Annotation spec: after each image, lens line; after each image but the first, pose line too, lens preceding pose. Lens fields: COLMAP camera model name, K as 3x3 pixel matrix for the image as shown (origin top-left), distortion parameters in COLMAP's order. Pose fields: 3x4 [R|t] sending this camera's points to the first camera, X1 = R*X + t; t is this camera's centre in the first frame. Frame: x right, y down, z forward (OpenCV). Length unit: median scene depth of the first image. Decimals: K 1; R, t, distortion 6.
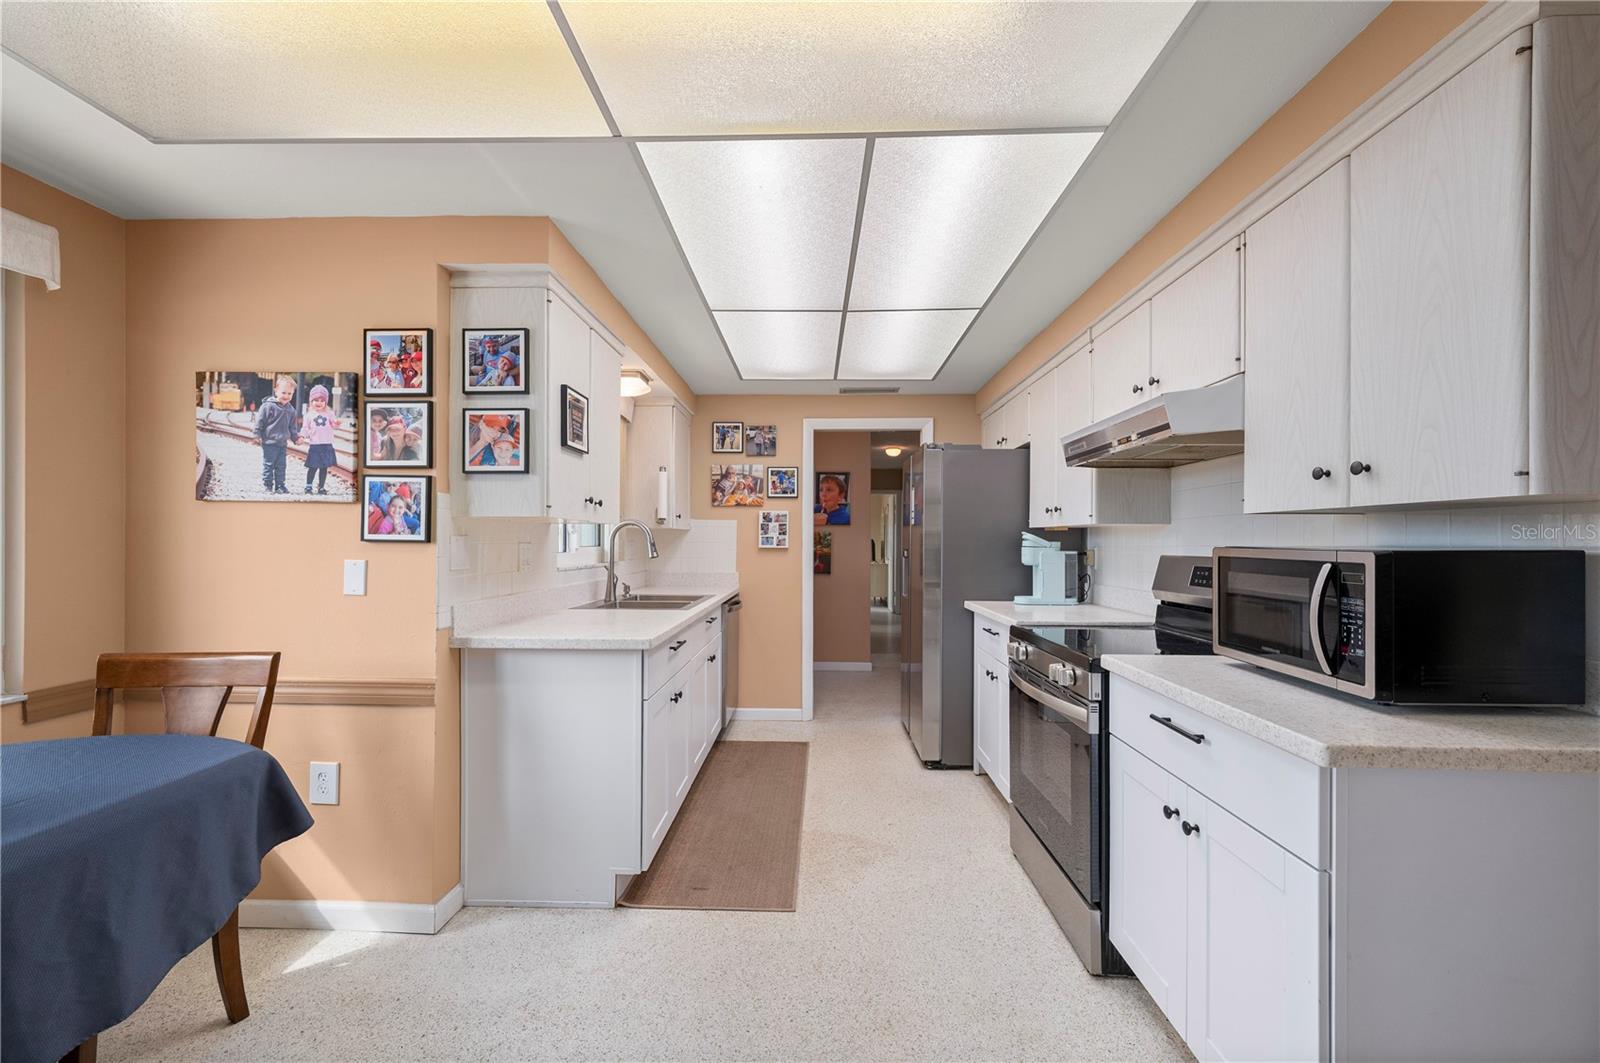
lens RADIAL K [[645.3, 0, 801.0], [0, 645.3, 546.2], [0, 0, 1]] dist [0.000869, -0.000012]
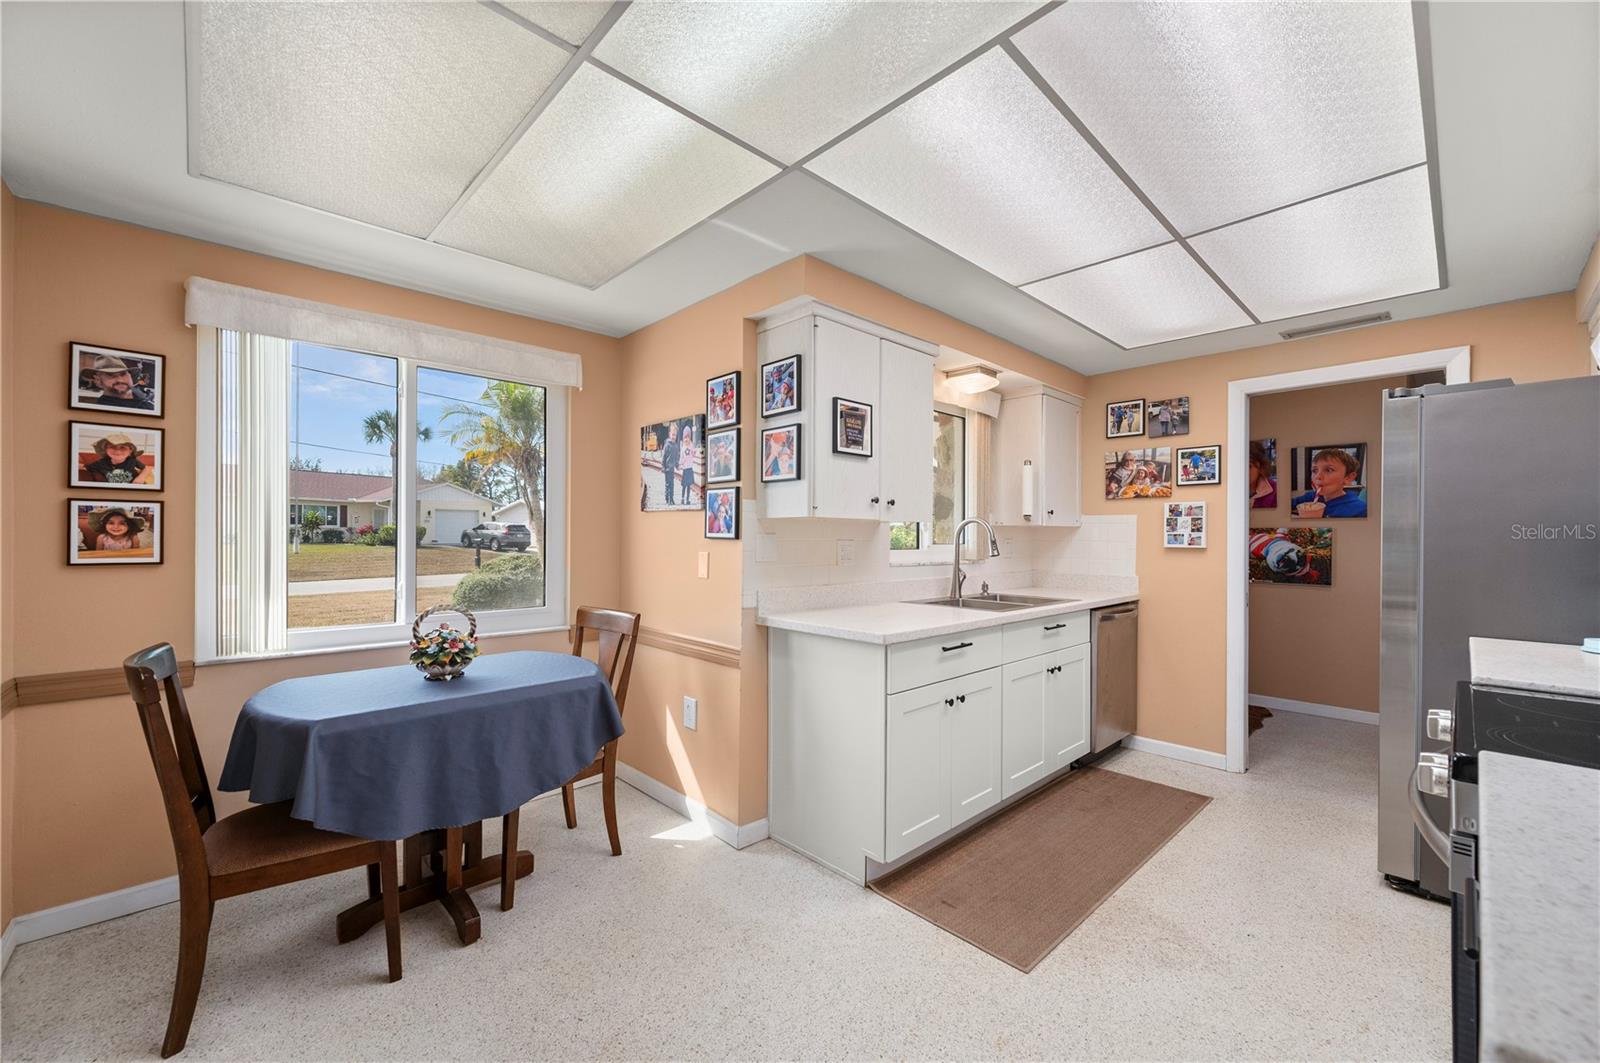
lens RADIAL K [[634.7, 0, 795.0], [0, 634.7, 540.3], [0, 0, 1]] dist [-0.002705, -0.000107]
pose [[0.704728, 0.003021, -0.709472, 0.339567], [-0.007875, 0.999963, -0.003564, -0.000084], [0.709434, 0.008099, 0.704725, 0.175524]]
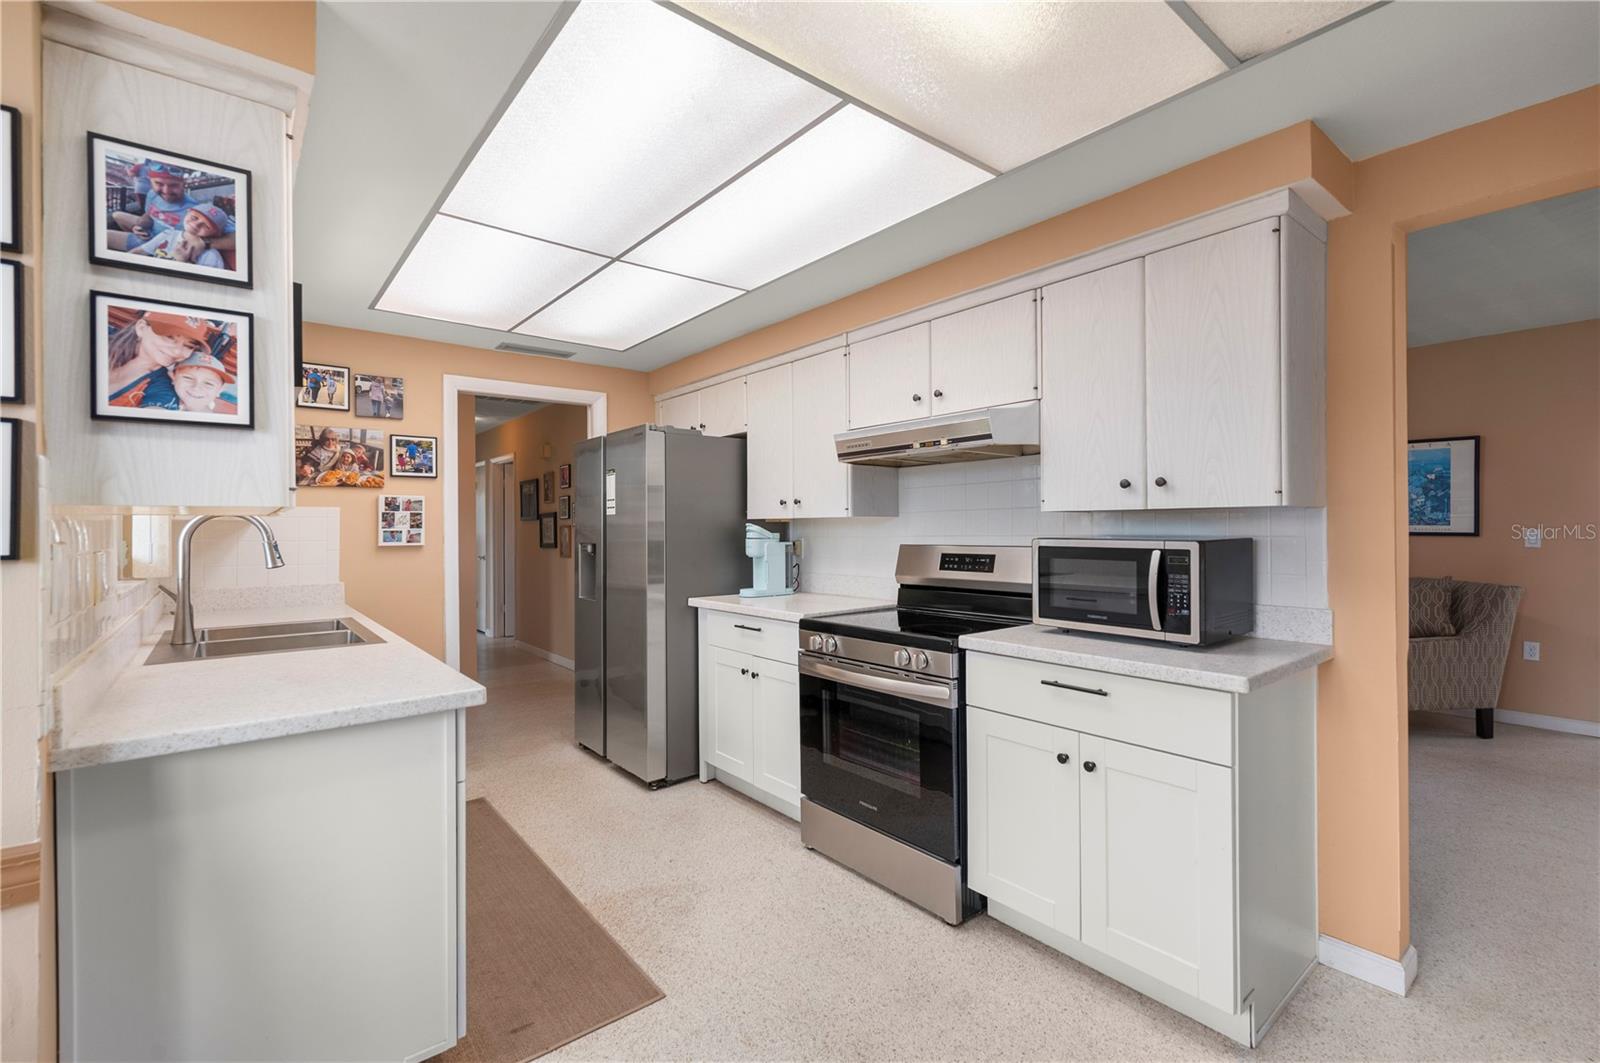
lens RADIAL K [[698.8, 0, 800.0], [0, 698.8, 531.5], [0, 0, 1]] dist [-0.000086, -0.000200]
pose [[0.757446, -0.013356, 0.652761, -0.415172], [0.015437, 0.999878, 0.002546, -0.016348], [-0.652715, 0.008148, 0.757560, 0.204542]]
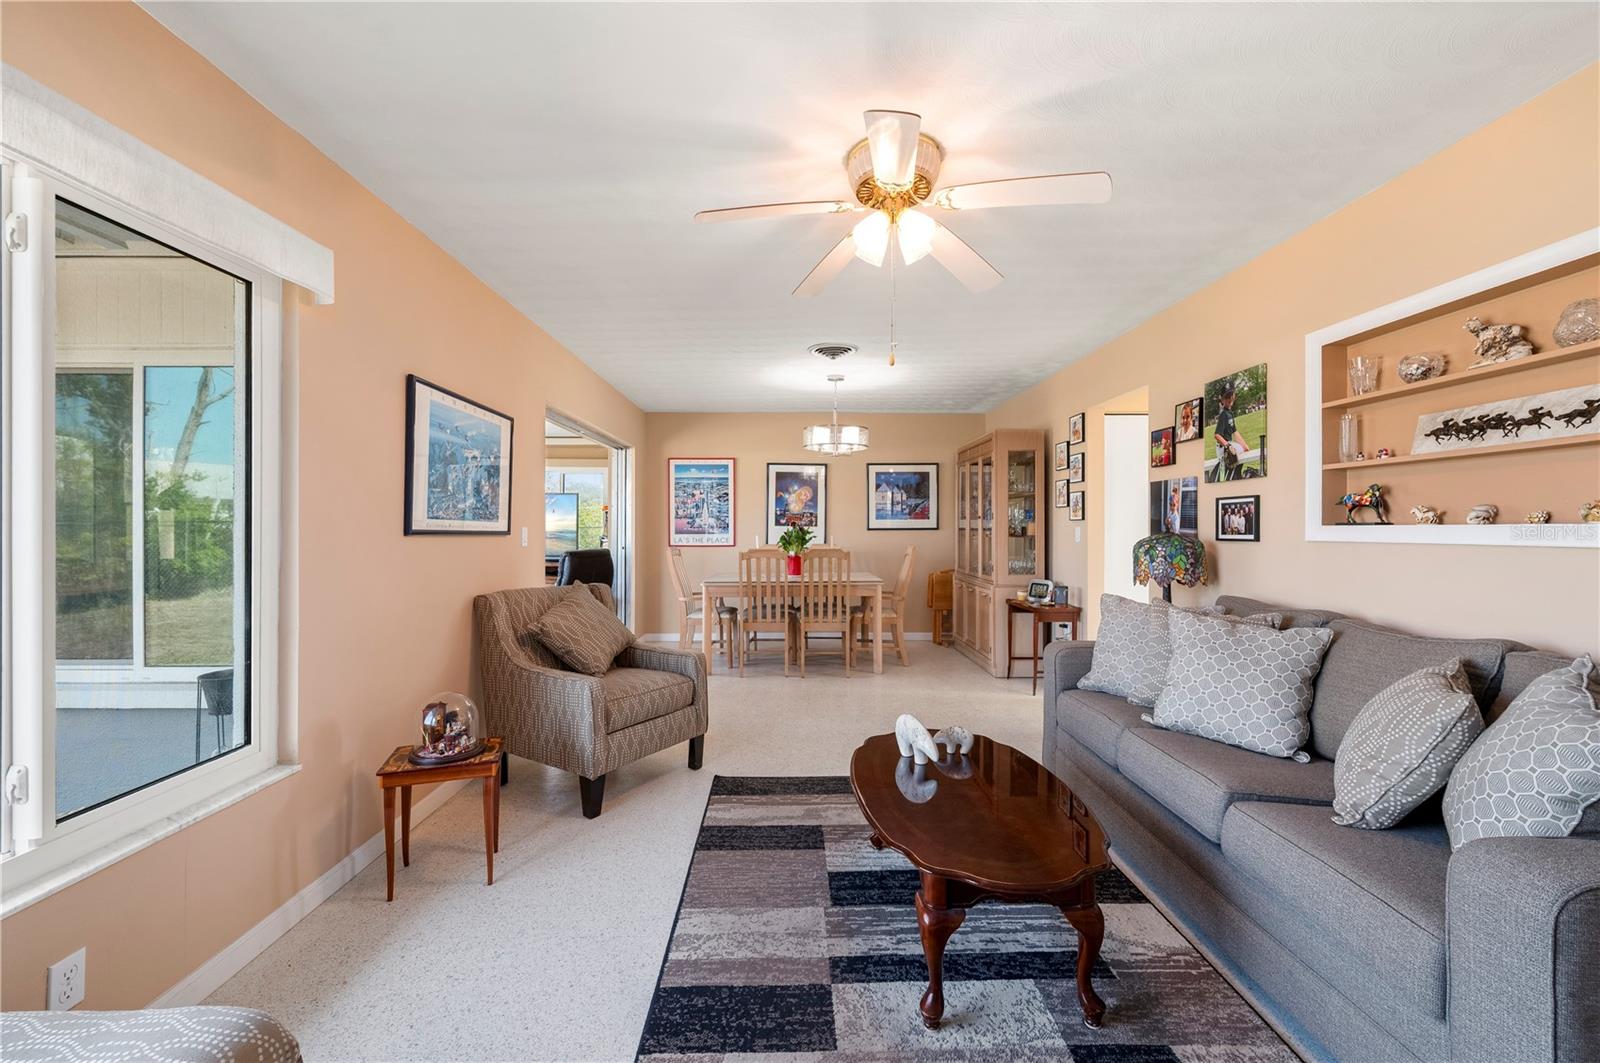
lens RADIAL K [[650.8, 0, 798.1], [0, 650.8, 525.6], [0, 0, 1]] dist [0.000319, -0.000086]
pose [[-0.999264, -0.005435, -0.037964, 1.628106], [-0.005613, 0.999974, 0.004565, -0.002983], [0.037938, 0.004774, -0.999269, 1.983283]]
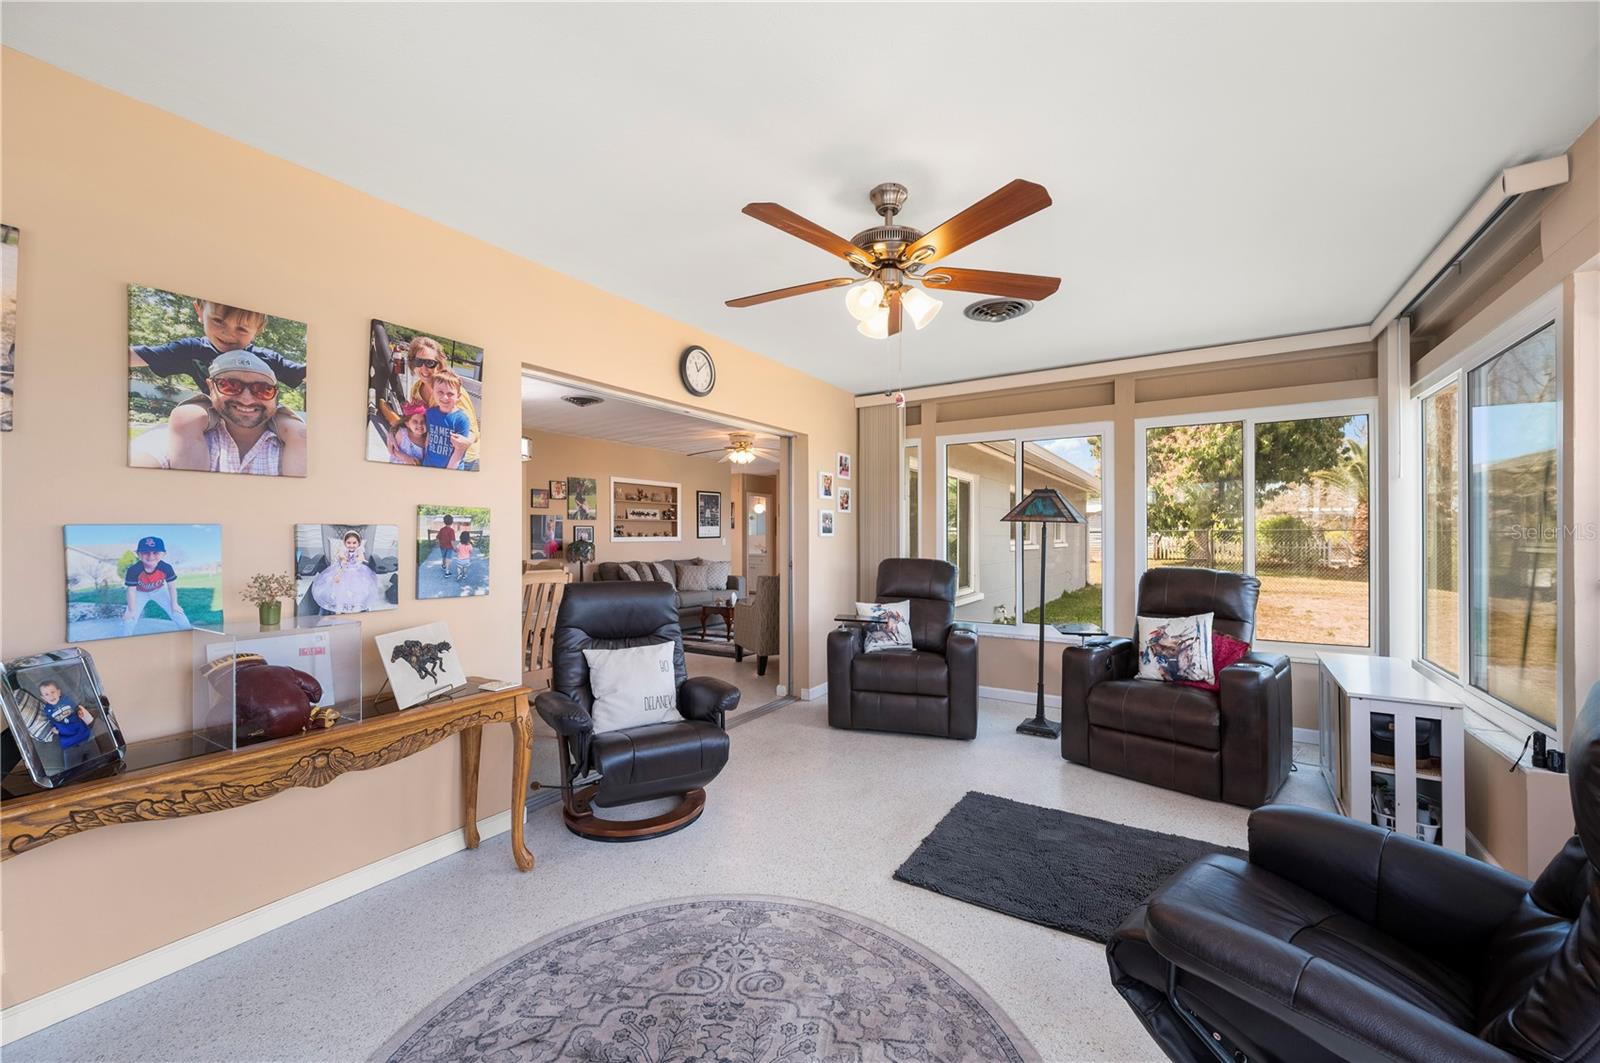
lens RADIAL K [[631.8, 0, 802.3], [0, 631.8, 534.7], [0, 0, 1]] dist [0.000238, -0.000058]
pose [[0.858404, -0.005898, -0.512940, 3.402290], [0.001208, 0.999954, -0.009477, 0.019043], [0.512973, 0.007515, 0.858372, -1.585588]]
